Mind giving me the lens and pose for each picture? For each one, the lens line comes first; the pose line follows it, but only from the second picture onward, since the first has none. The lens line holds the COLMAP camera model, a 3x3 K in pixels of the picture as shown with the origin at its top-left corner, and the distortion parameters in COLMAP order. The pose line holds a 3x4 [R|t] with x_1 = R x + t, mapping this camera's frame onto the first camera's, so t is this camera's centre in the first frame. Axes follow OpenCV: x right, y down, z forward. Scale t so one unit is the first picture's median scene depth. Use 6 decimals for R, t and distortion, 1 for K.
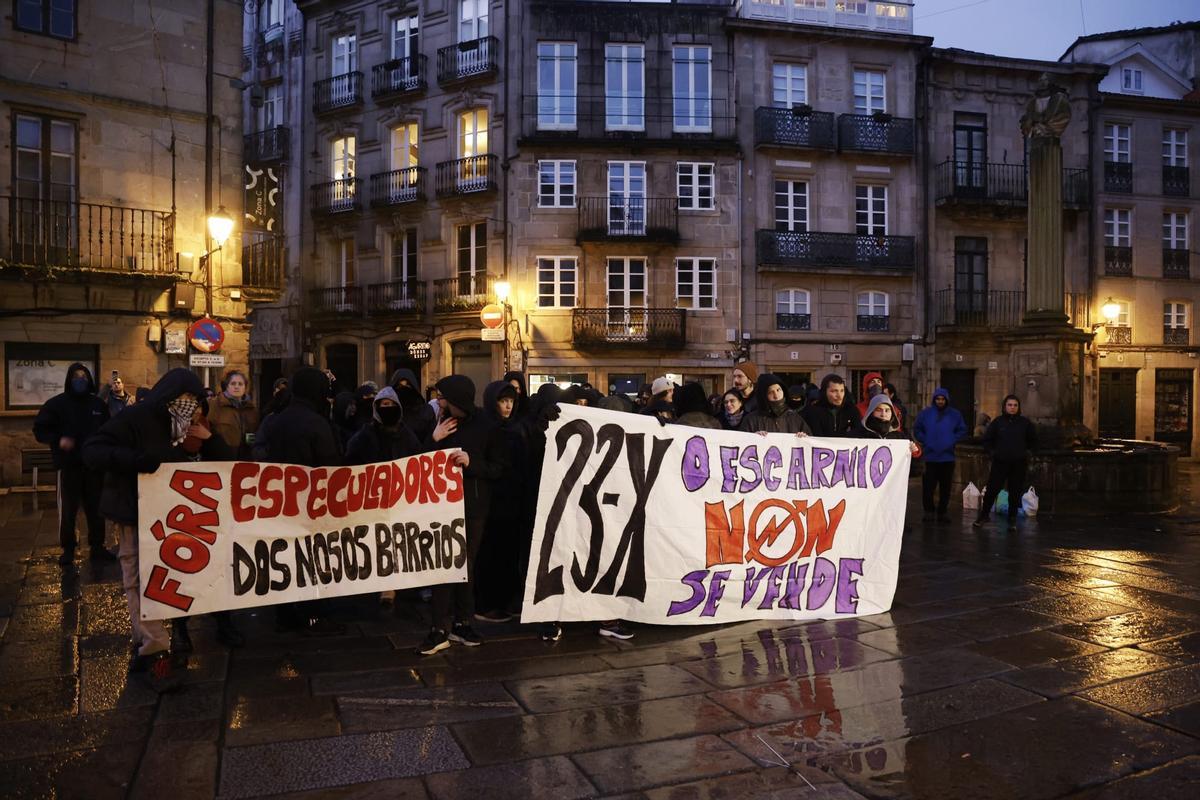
lens RADIAL K [[835.6, 0, 597.3], [0, 835.6, 400.2], [0, 0, 1]] dist [-0.086918, 0.049948]
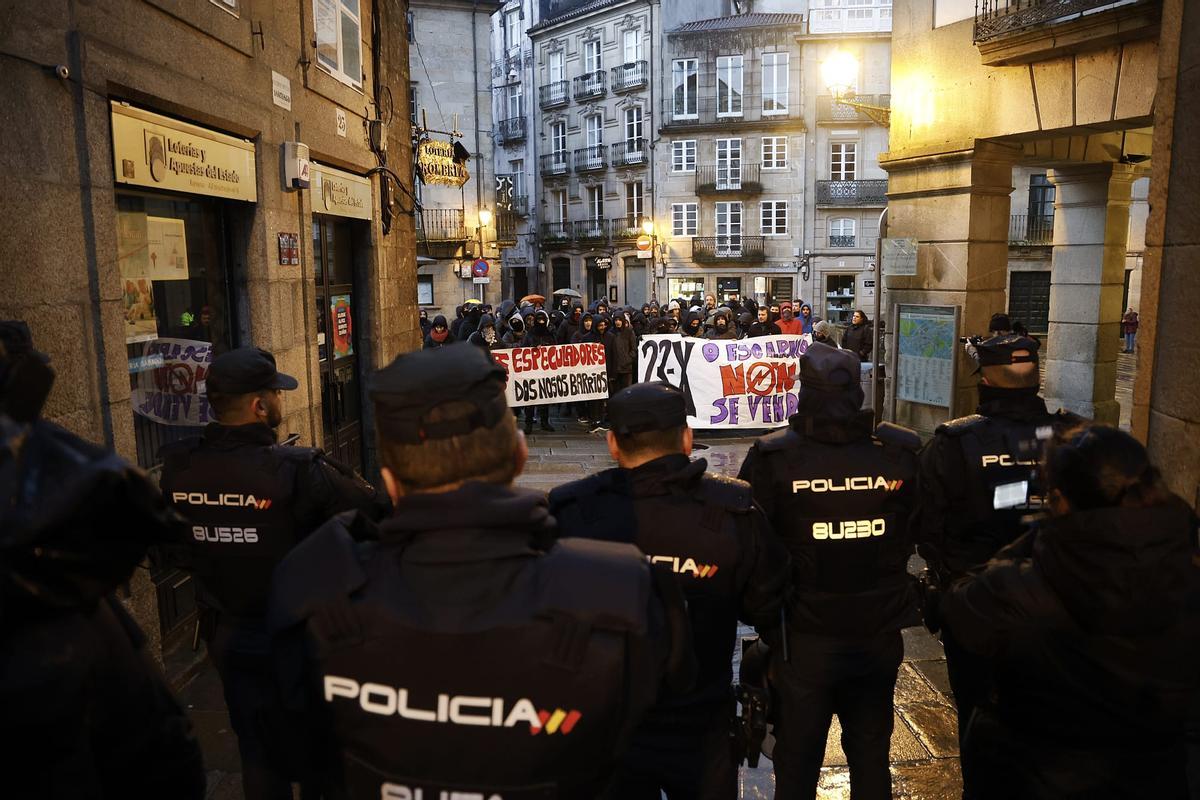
lens RADIAL K [[839.1, 0, 601.5], [0, 839.1, 402.2], [0, 0, 1]] dist [-0.094805, 0.058245]
pose [[0.953136, 0.033870, -0.300641, 0.289477], [0.011923, 0.988737, 0.149189, -0.037119], [0.302308, -0.145782, 0.941997, -0.592901]]
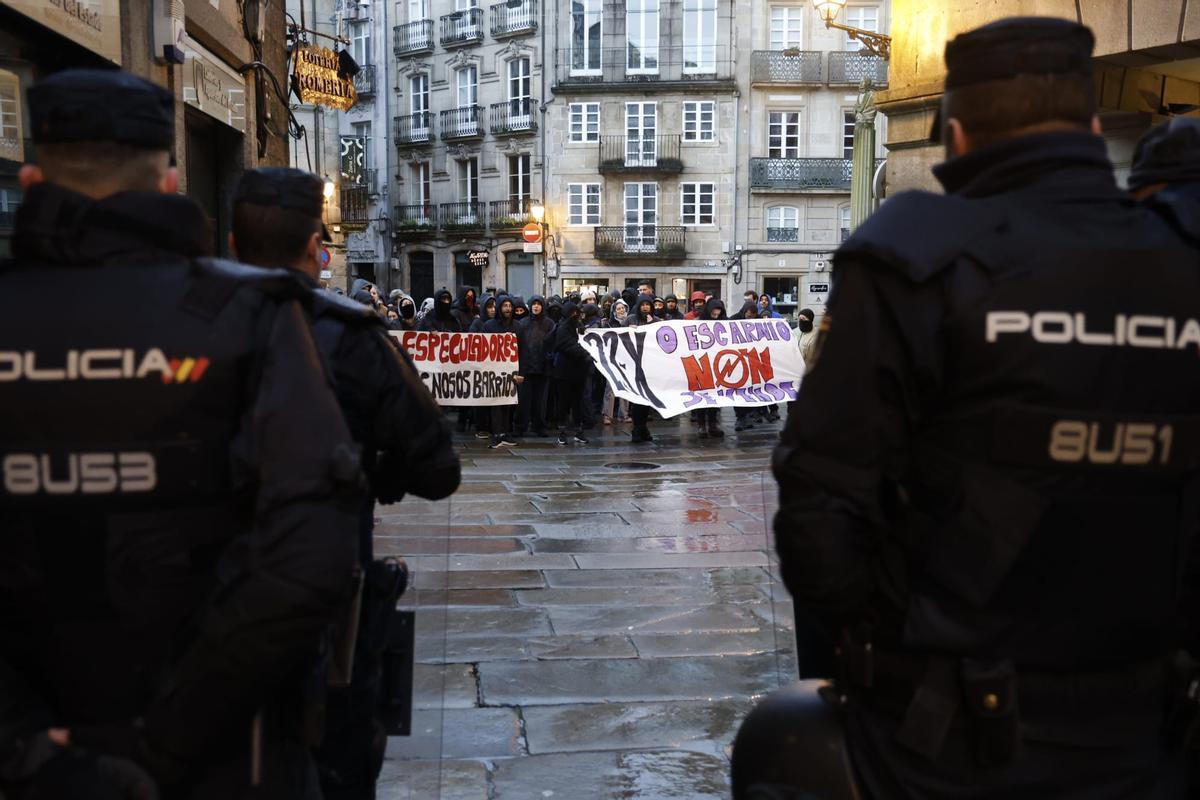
lens RADIAL K [[1082.2, 0, 600.0], [0, 1082.2, 400.0], [0, 0, 1]] dist [-0.003775, 0.012031]
pose [[0.984678, 0.022549, -0.172918, 0.258555], [-0.005003, 0.994850, 0.101238, -0.015135], [0.174310, -0.098821, 0.979720, -0.598584]]
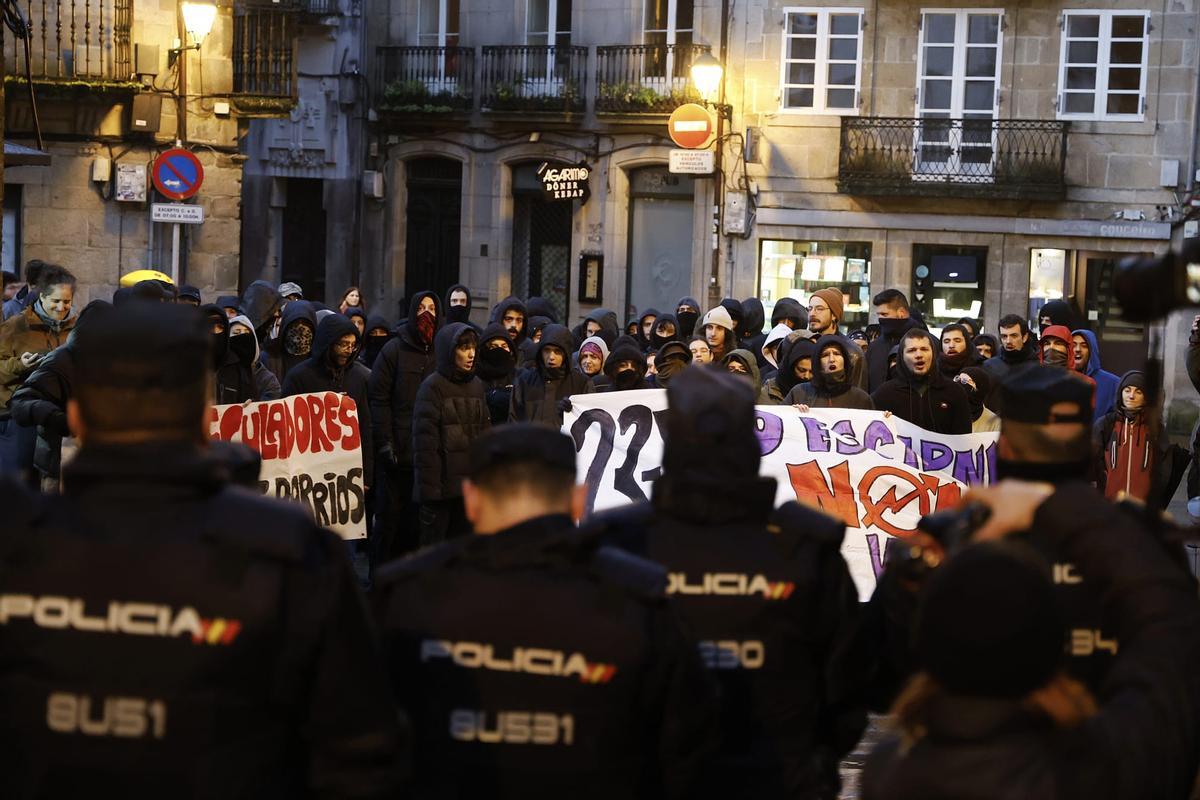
lens RADIAL K [[2832.8, 0, 600.0], [0, 2832.8, 400.0], [0, 0, 1]] dist [0.433610, -0.233353]
pose [[0.953651, 0.058109, -0.295251, 0.349952], [-0.041046, 0.997126, 0.063672, -0.039909], [0.298103, -0.048602, 0.953296, -0.716468]]
